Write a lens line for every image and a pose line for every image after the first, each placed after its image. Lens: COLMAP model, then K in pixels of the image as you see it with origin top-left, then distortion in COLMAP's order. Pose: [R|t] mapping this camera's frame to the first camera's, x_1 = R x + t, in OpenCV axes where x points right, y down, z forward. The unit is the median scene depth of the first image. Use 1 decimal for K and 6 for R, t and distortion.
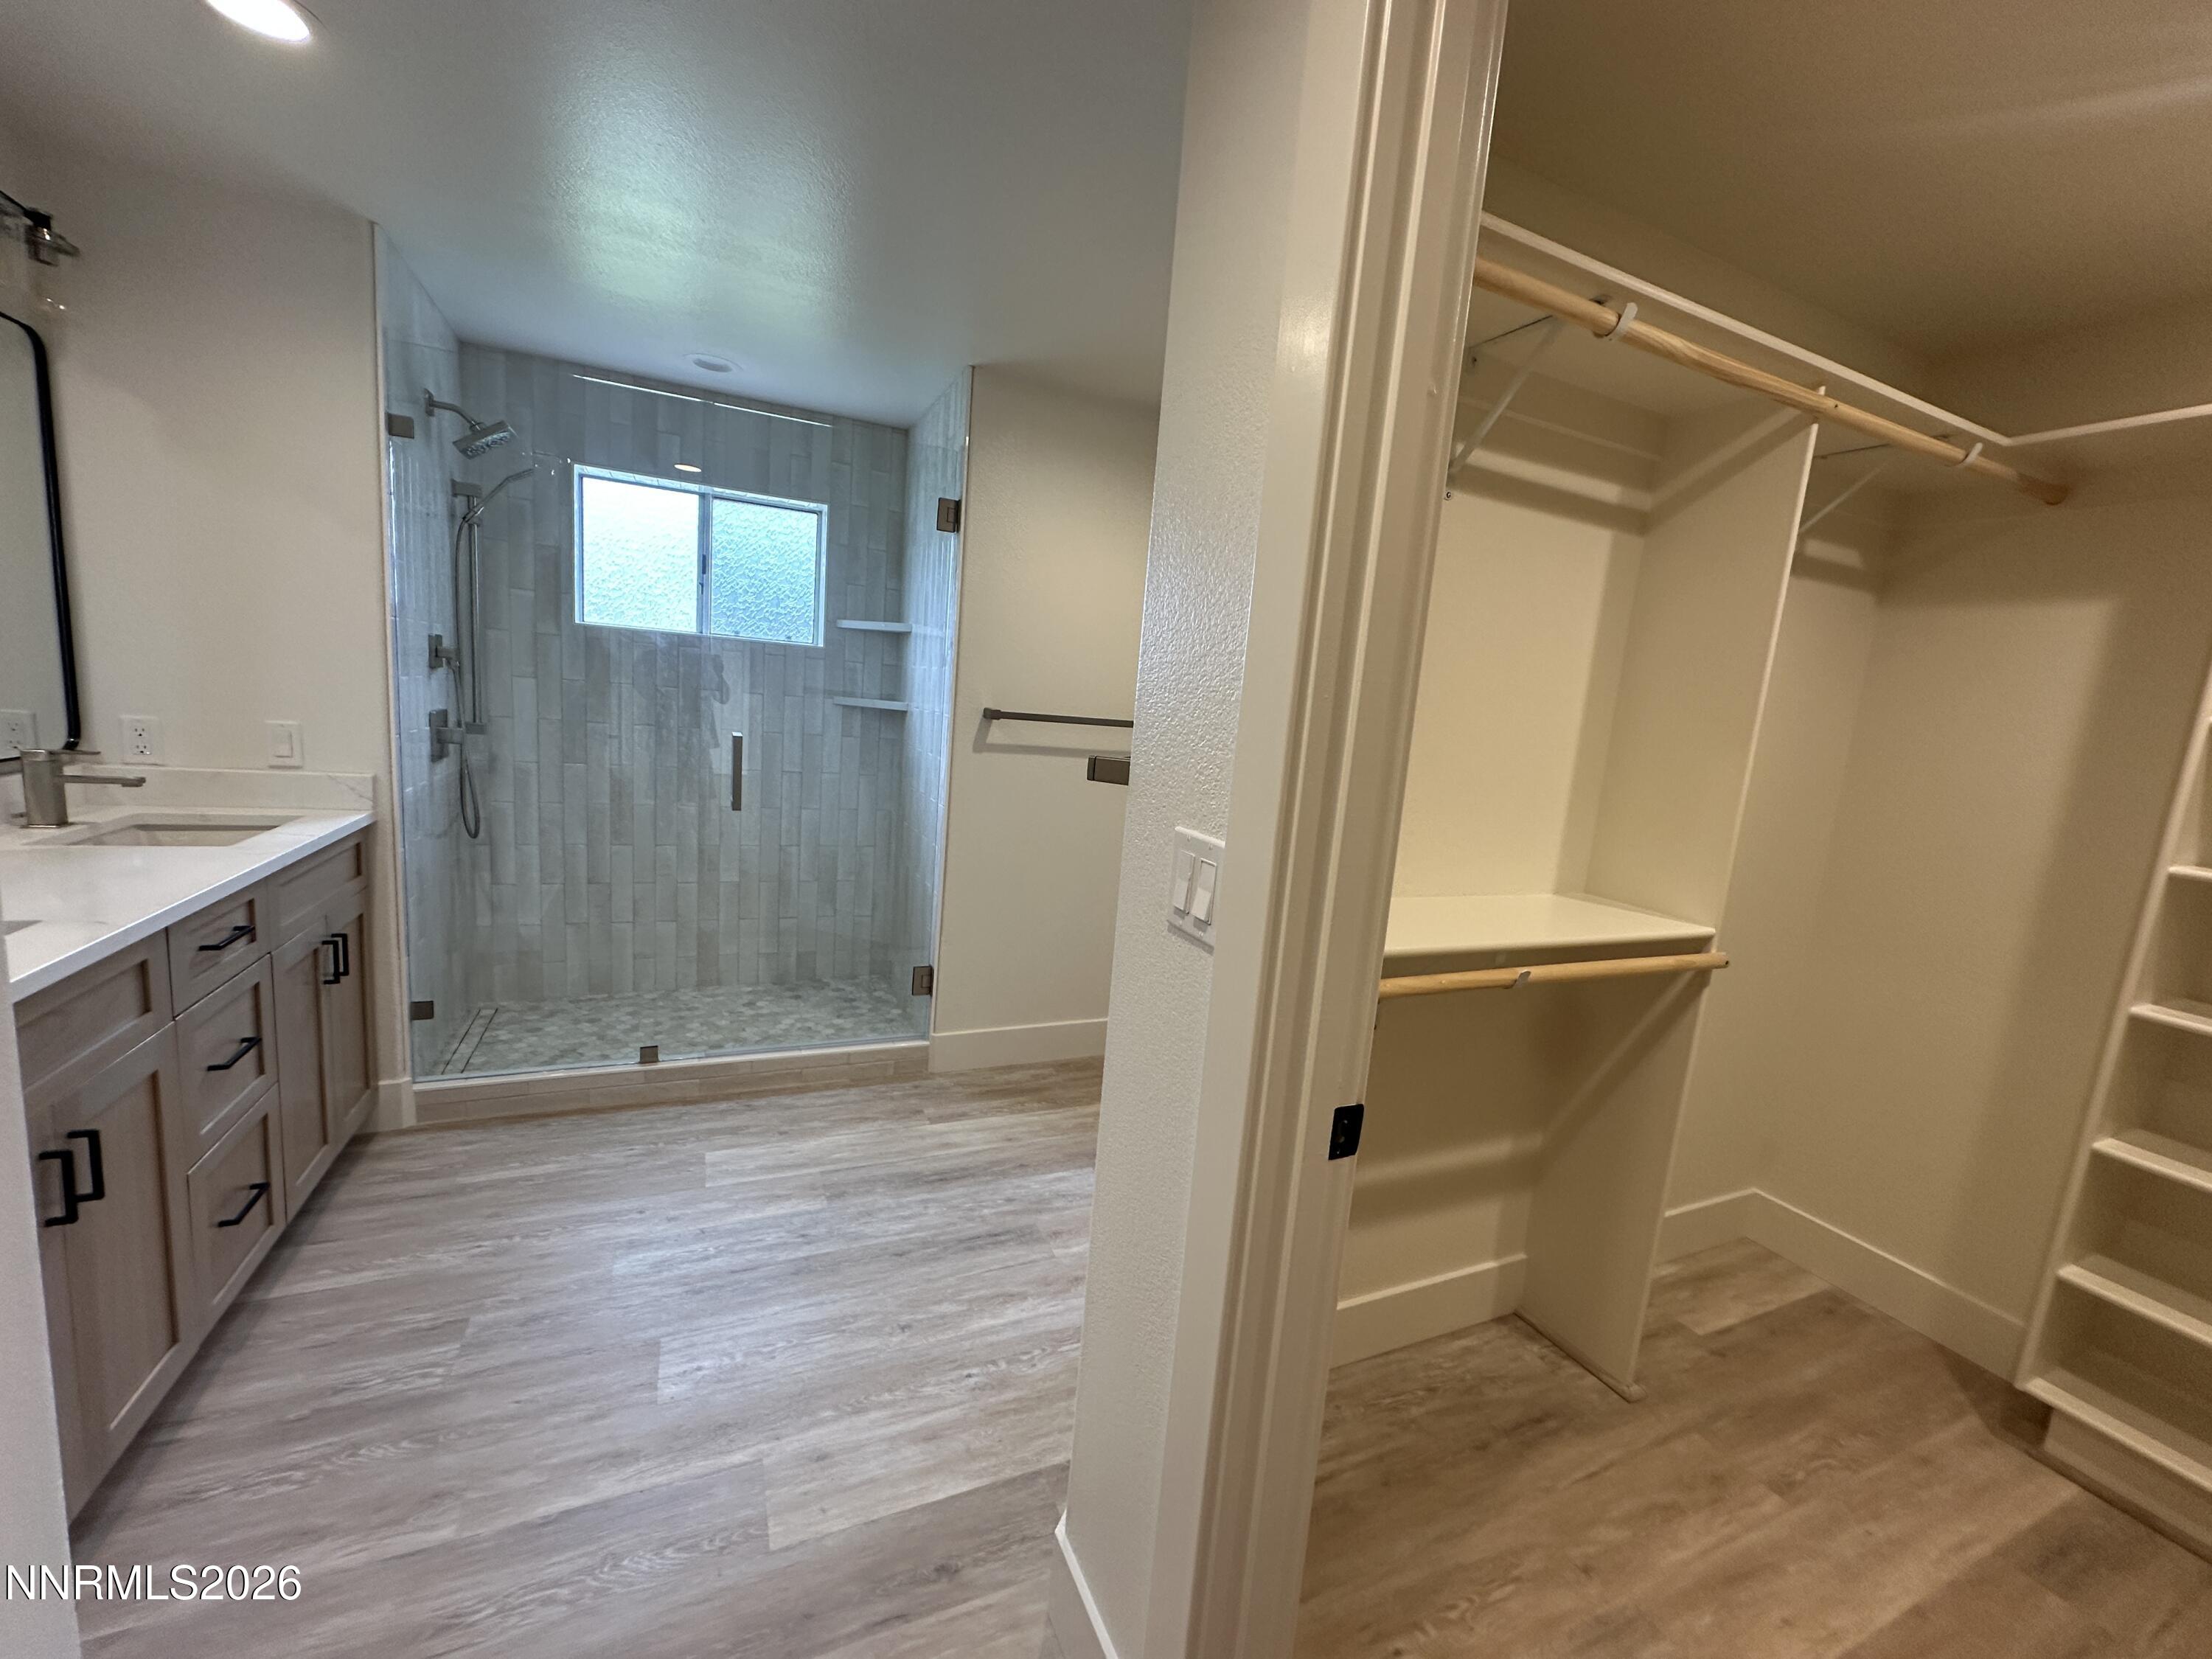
lens RADIAL K [[882.4, 0, 1096.3], [0, 882.4, 824.1], [0, 0, 1]] dist [-0.000633, -0.001013]
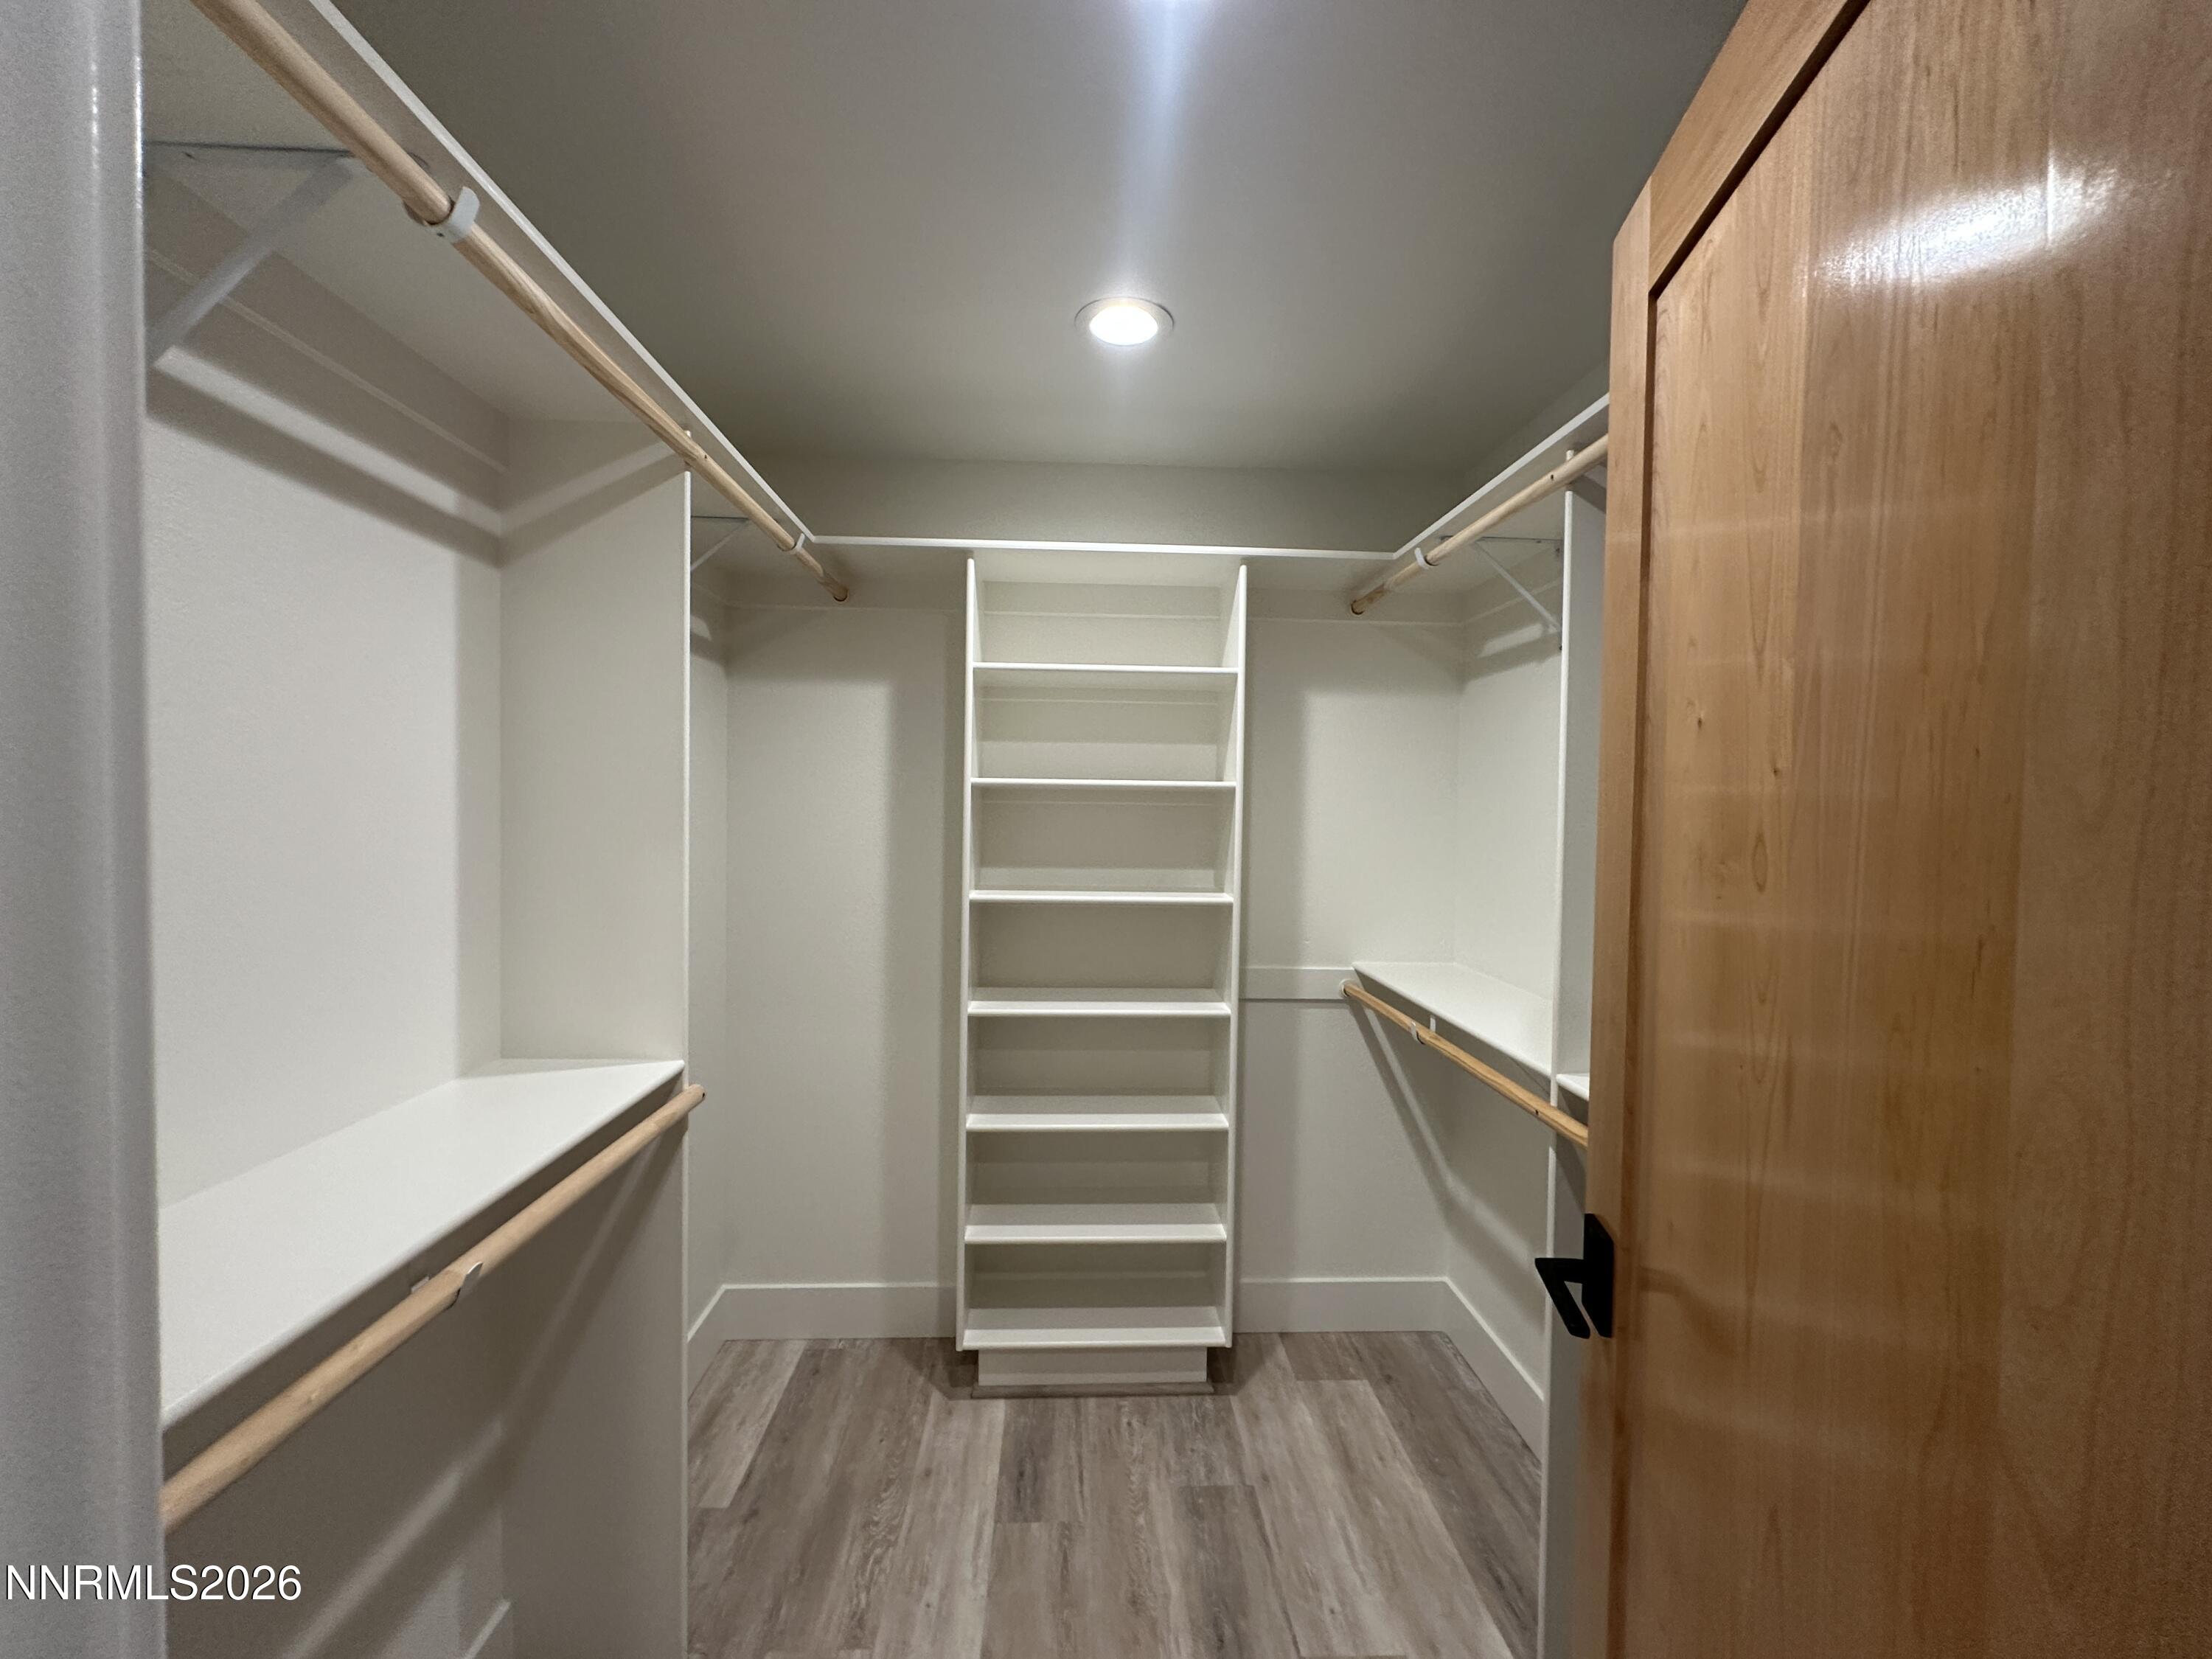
lens RADIAL K [[882.4, 0, 1111.1], [0, 882.4, 827.4], [0, 0, 1]] dist [-0.000633, -0.001013]
pose [[0.365077, -0.102049, 0.925368, 0.105624], [0.151144, 0.987284, 0.049248, -0.074232], [-0.918626, 0.121885, 0.375858, 0.289610]]
